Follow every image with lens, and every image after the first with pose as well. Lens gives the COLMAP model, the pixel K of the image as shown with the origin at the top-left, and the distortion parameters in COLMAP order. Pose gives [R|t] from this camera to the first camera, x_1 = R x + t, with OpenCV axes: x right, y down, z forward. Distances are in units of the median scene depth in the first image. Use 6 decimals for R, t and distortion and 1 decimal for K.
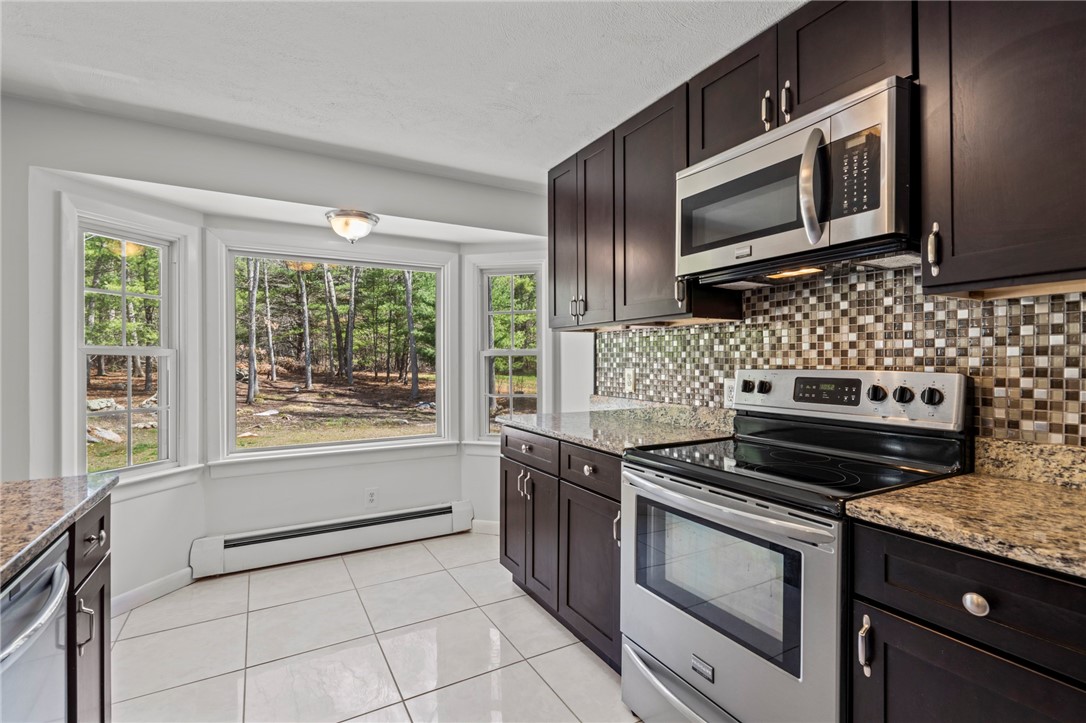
lens RADIAL K [[497.6, 0, 543.5], [0, 497.6, 362.0], [0, 0, 1]] dist [-0.012831, 0.005128]
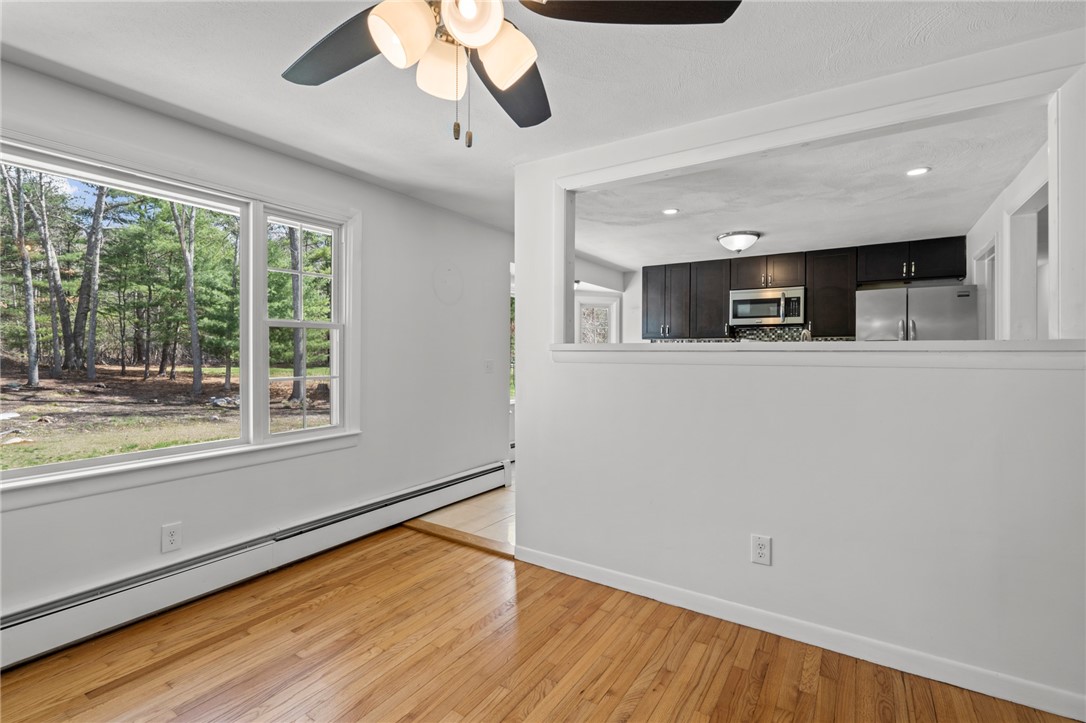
lens RADIAL K [[497.6, 0, 540.5], [0, 497.6, 357.0], [0, 0, 1]] dist [-0.012831, 0.005128]
pose [[0.889427, 0.004080, 0.457058, -0.167247], [-0.005936, 0.999979, 0.002625, 0.001431], [-0.457038, -0.005048, 0.889433, -0.089953]]
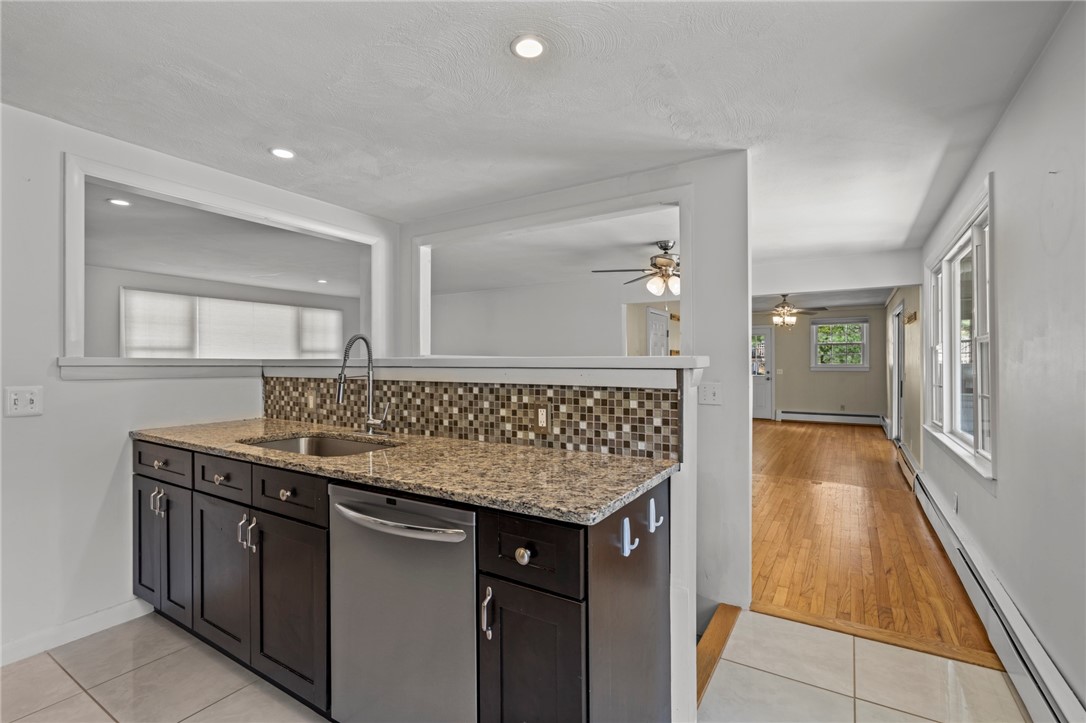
lens RADIAL K [[497.6, 0, 538.9], [0, 497.6, 361.6], [0, 0, 1]] dist [-0.012831, 0.005128]
pose [[-0.879455, 0.002959, -0.475973, -0.024340], [0.002379, 0.999996, 0.001820, -0.000858], [0.475976, 0.000468, -0.879458, 0.095476]]
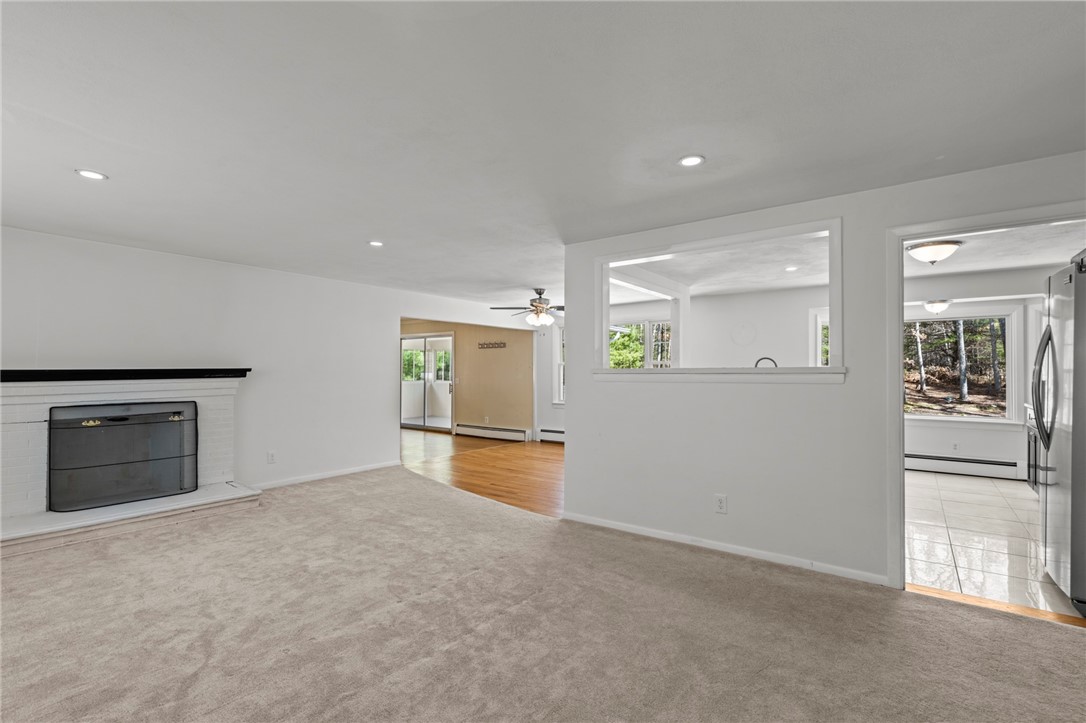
lens RADIAL K [[497.6, 0, 536.6], [0, 497.6, 362.5], [0, 0, 1]] dist [-0.012831, 0.005128]
pose [[0.389474, -0.011807, -0.920962, 0.098599], [-0.003510, 0.999892, -0.014303, -0.001017], [0.921031, 0.008803, 0.389390, -0.152522]]
